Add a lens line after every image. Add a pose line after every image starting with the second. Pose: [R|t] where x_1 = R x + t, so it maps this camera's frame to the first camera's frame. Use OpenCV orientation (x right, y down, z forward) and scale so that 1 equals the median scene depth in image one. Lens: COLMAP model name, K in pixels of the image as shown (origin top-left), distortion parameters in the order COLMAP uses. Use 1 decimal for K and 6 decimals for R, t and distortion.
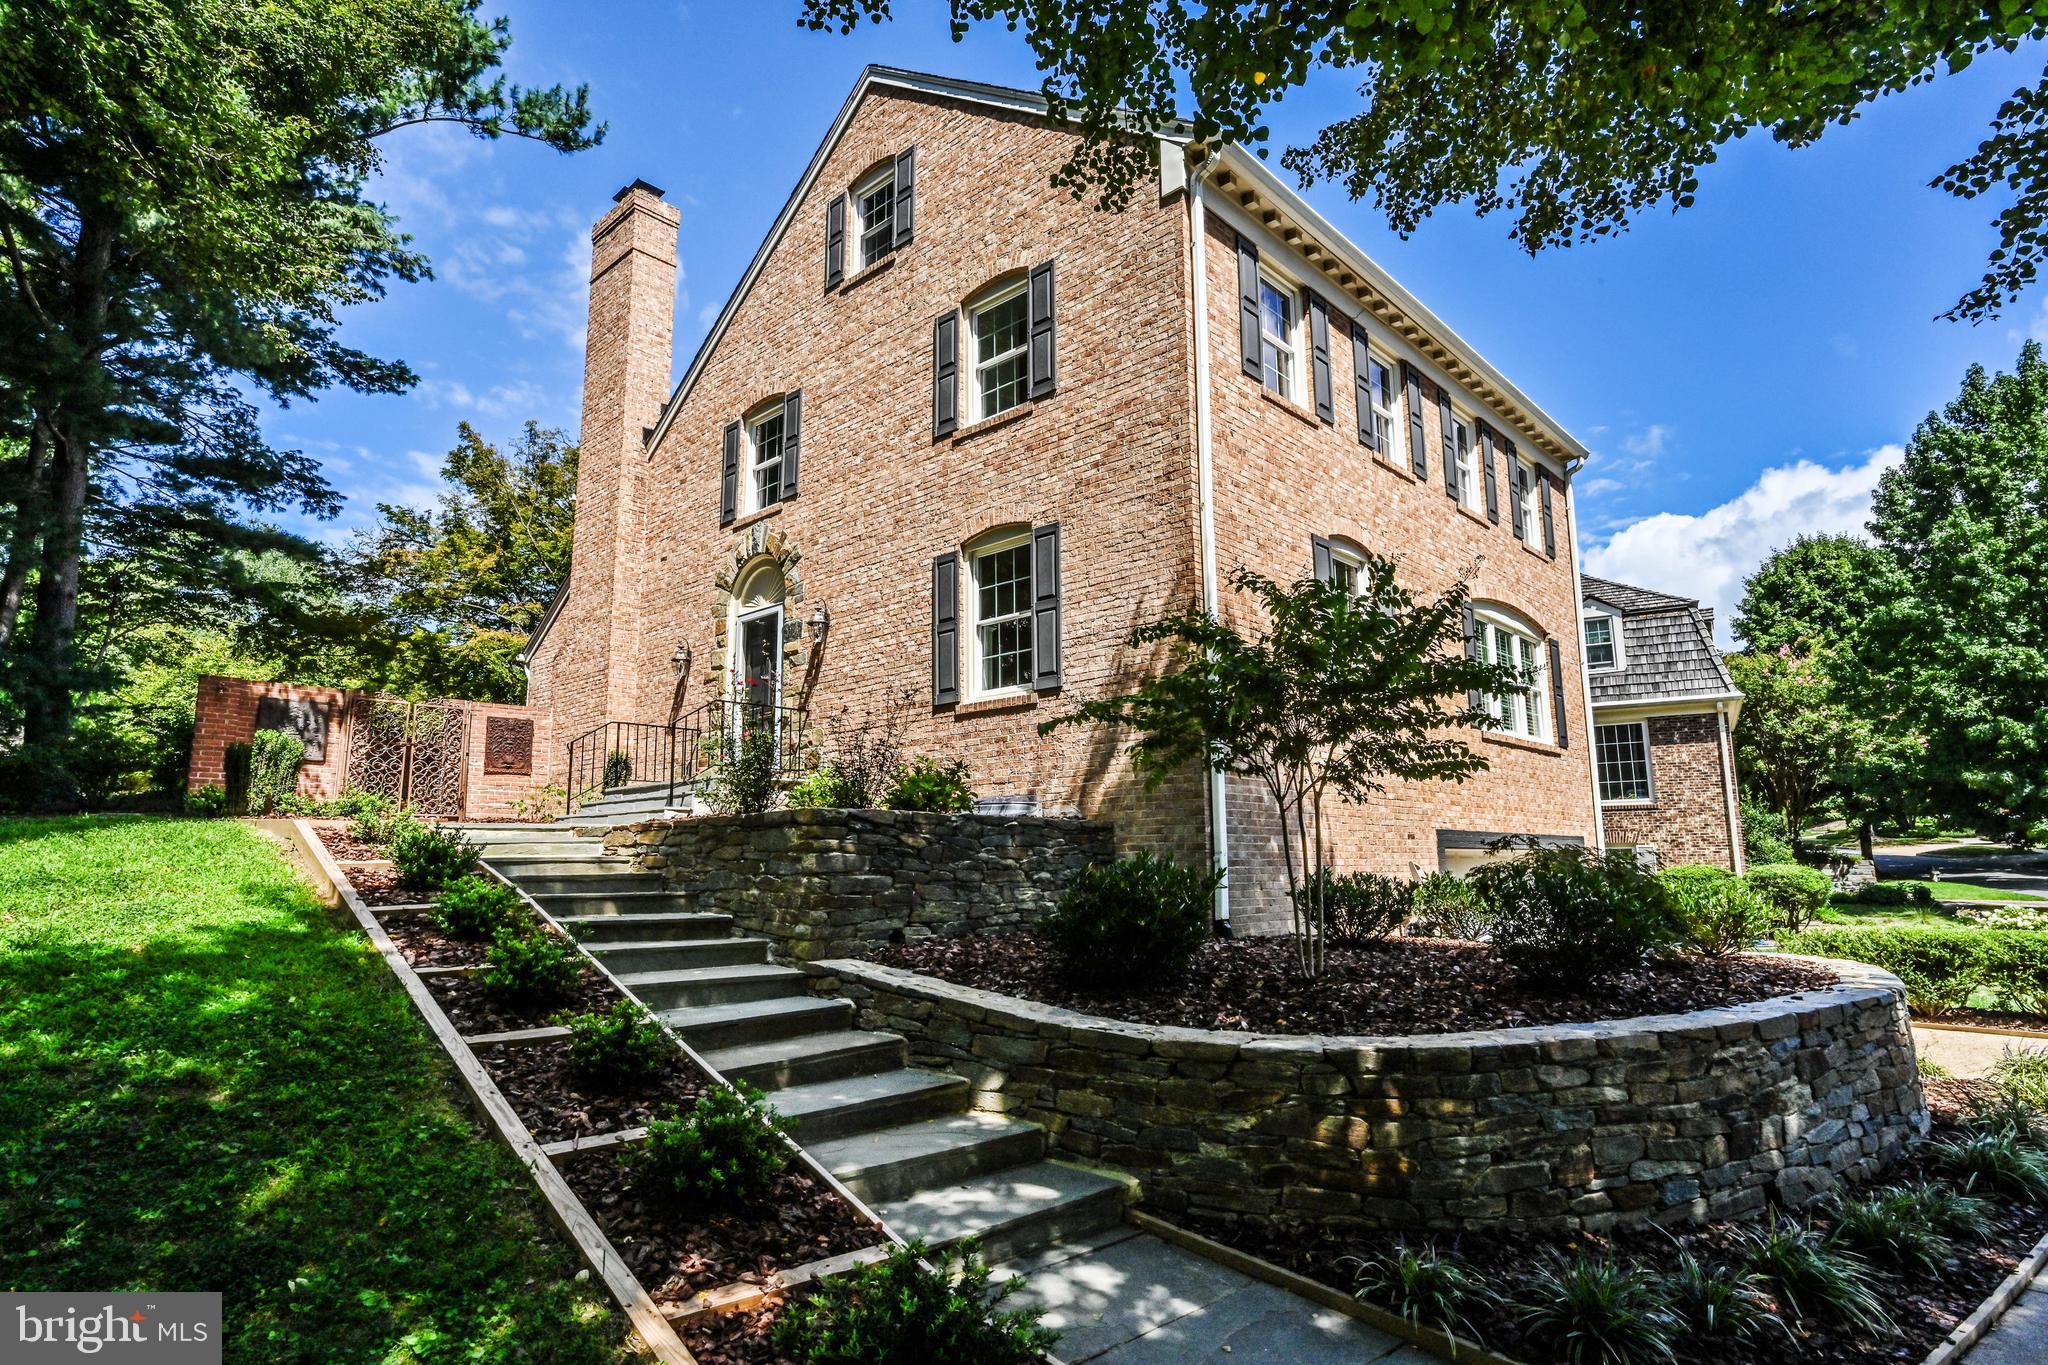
lens RADIAL K [[1071.3, 0, 1024.0], [0, 1071.3, 682.5], [0, 0, 1]] dist [0.004926, 0.000647]
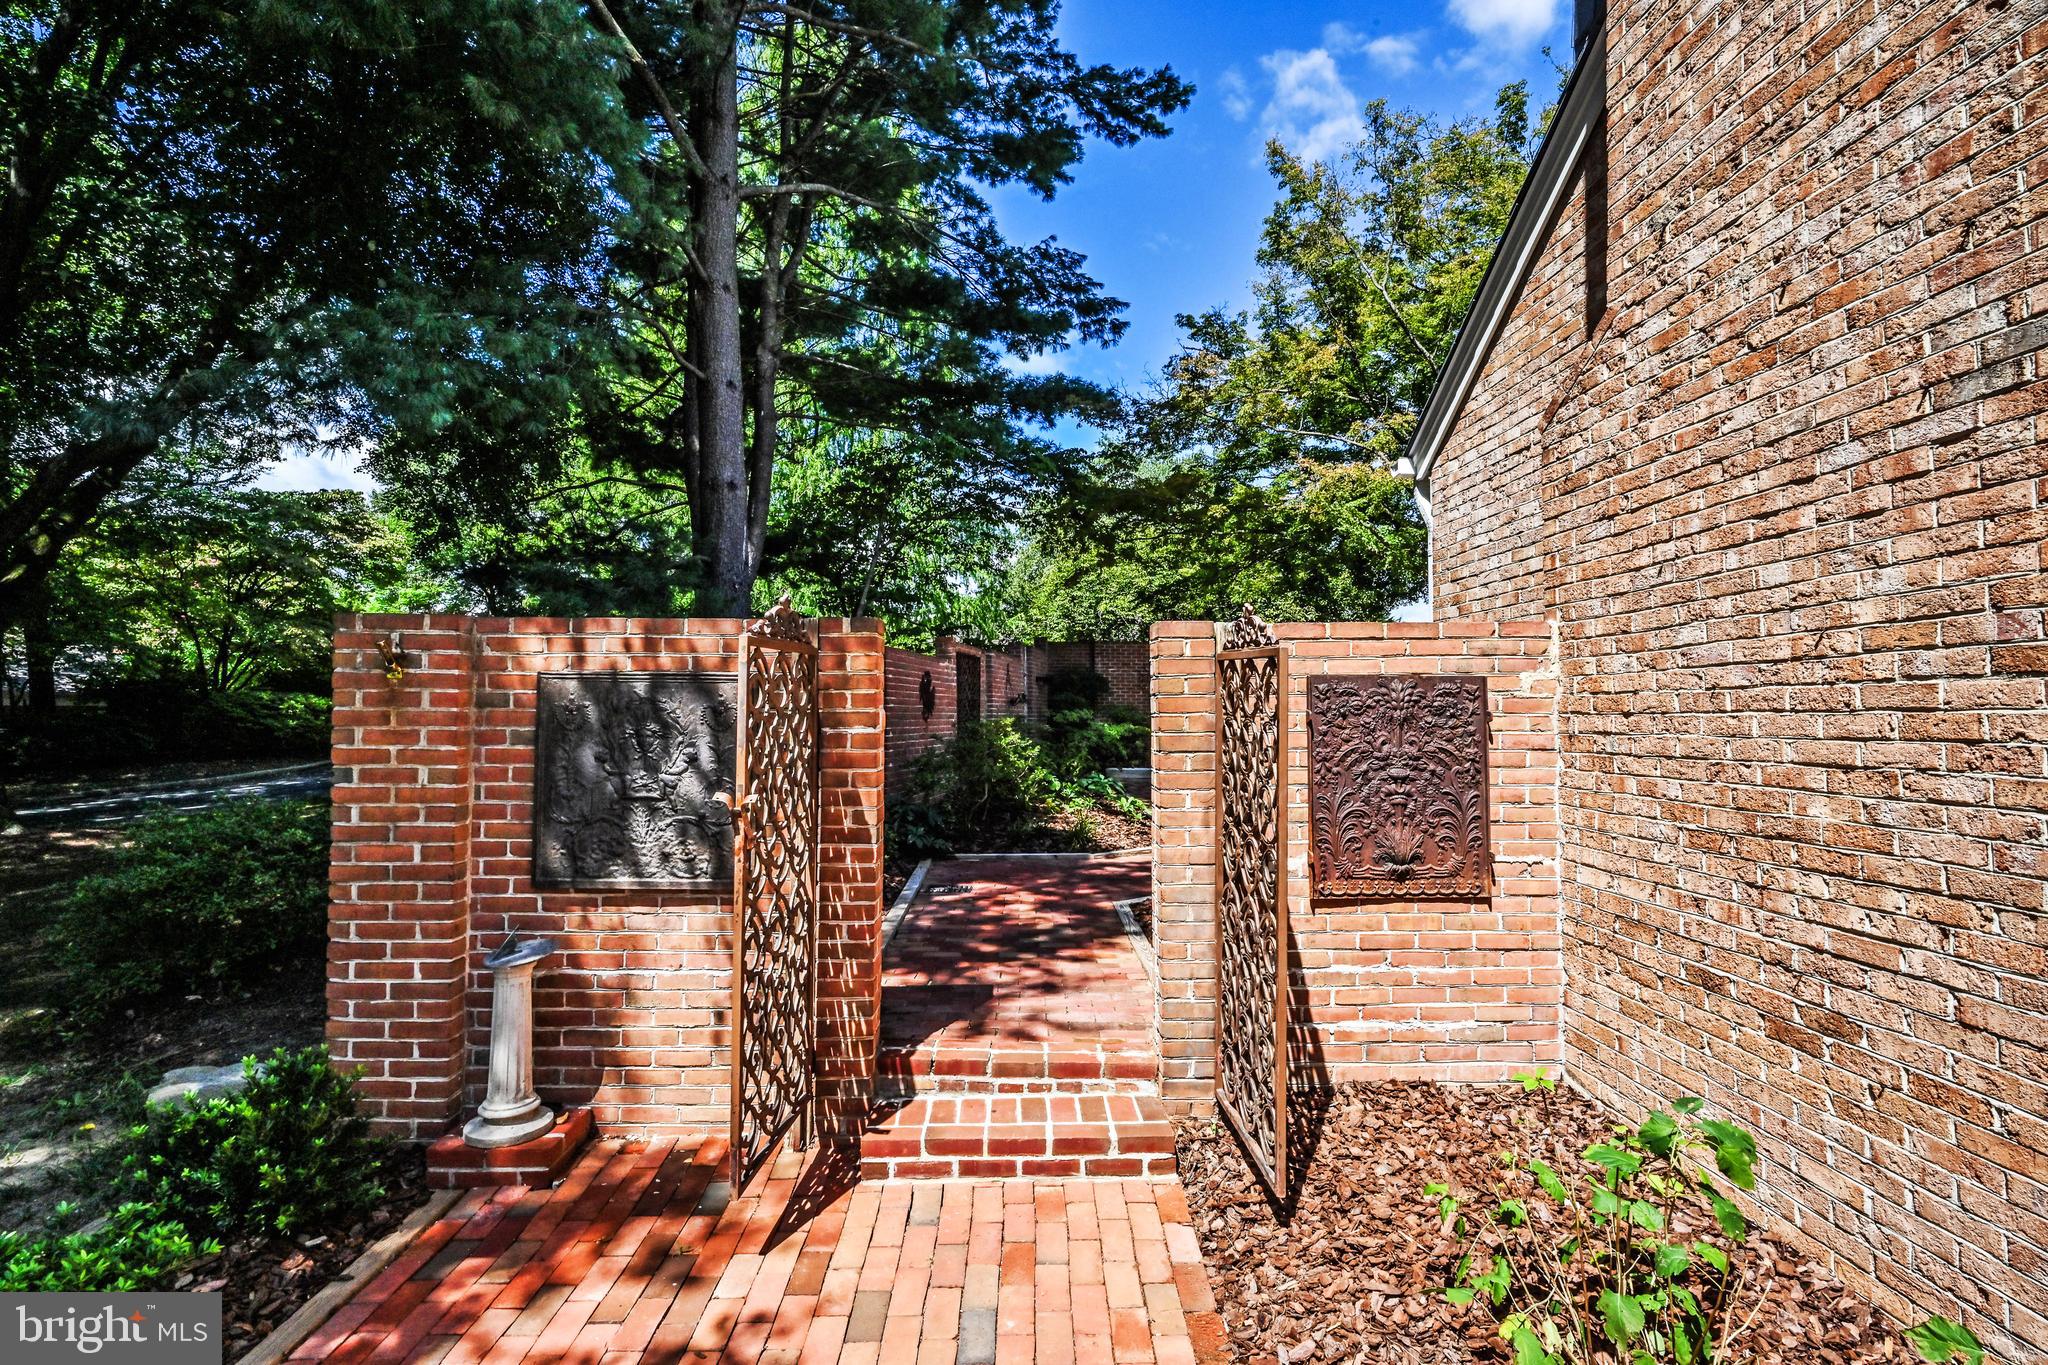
lens RADIAL K [[955.4, 0, 1024.0], [0, 955.4, 682.5], [0, 0, 1]] dist [0.002975, 0.000498]
pose [[0.695878, -0.009402, -0.718099, -0.221605], [0.108355, 0.989842, 0.092043, 0.003334], [0.709939, -0.141860, 0.689828, 0.458817]]
